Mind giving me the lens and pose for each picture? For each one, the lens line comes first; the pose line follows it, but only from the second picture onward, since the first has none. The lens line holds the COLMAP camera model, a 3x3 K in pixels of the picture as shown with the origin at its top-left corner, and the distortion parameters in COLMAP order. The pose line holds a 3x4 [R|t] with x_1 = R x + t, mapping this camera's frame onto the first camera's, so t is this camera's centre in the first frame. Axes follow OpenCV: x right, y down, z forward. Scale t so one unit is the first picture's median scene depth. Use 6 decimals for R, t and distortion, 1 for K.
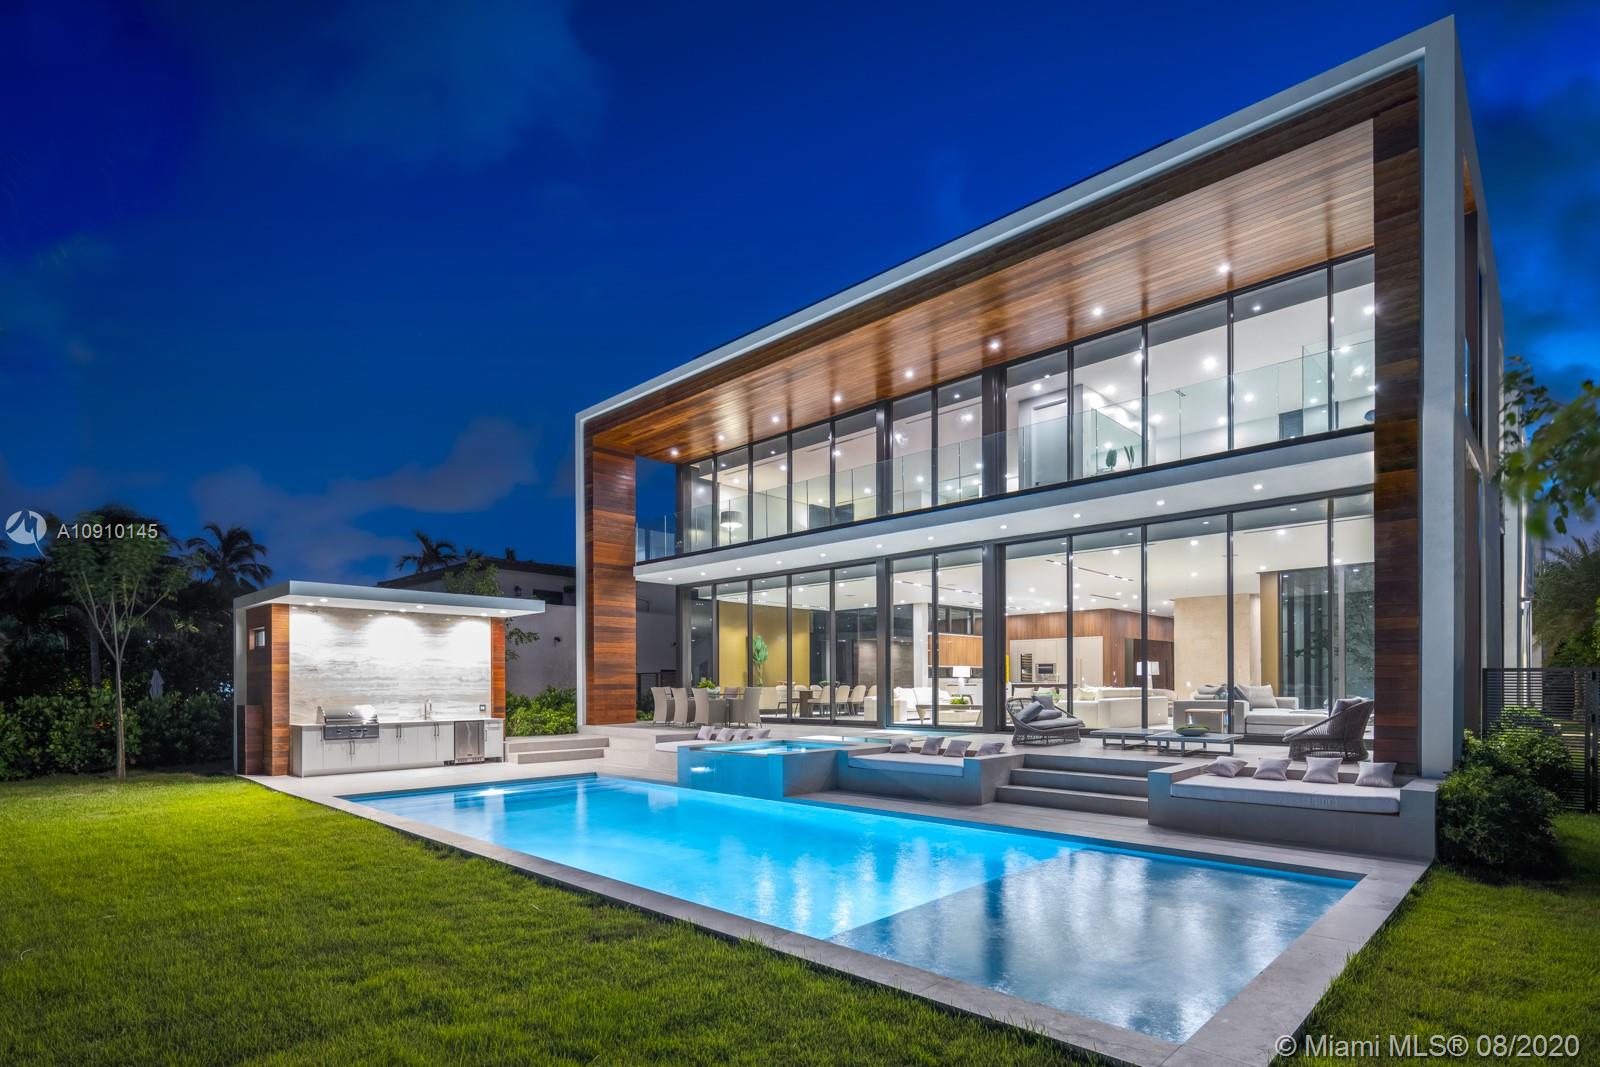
lens RADIAL K [[802.9, 0, 800.0], [0, 802.9, 533.5], [0, 0, 1]] dist [-0.002634, -0.000325]
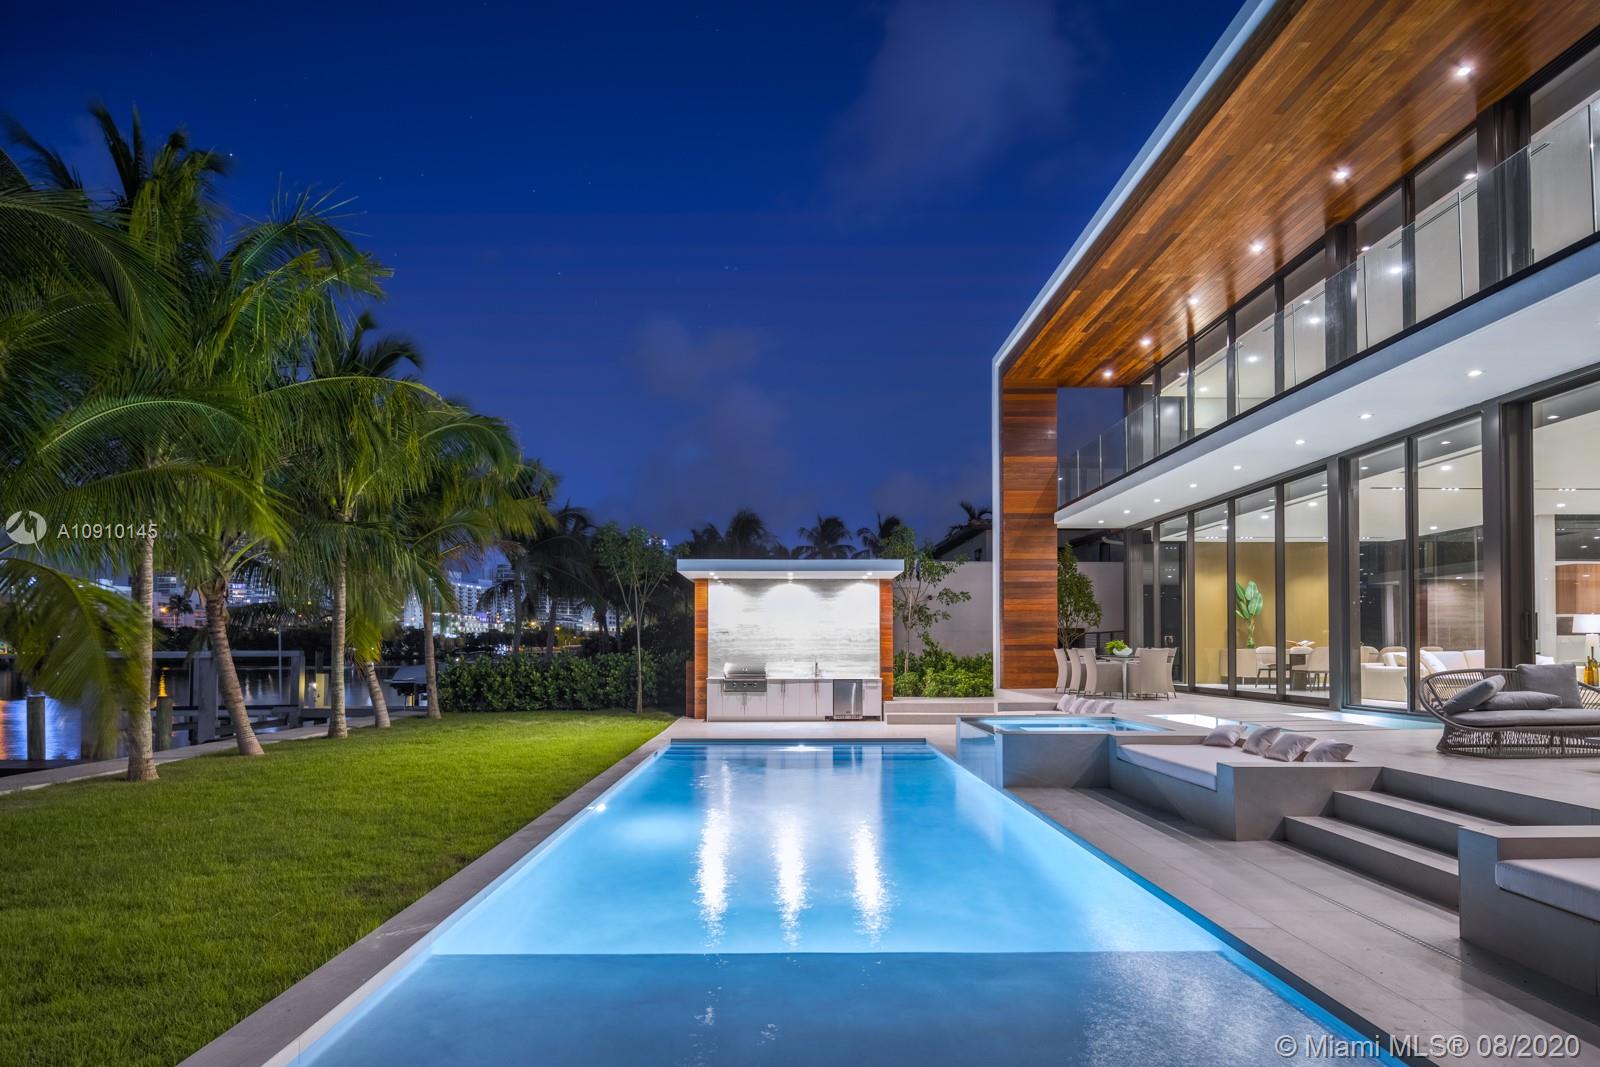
lens RADIAL K [[802.9, 0, 800.0], [0, 802.9, 533.5], [0, 0, 1]] dist [-0.002634, -0.000325]
pose [[0.706669, -0.095724, -0.701040, 0.269345], [0.129510, 0.991566, -0.004844, 0.039797], [0.695591, -0.087369, 0.713106, 0.214333]]
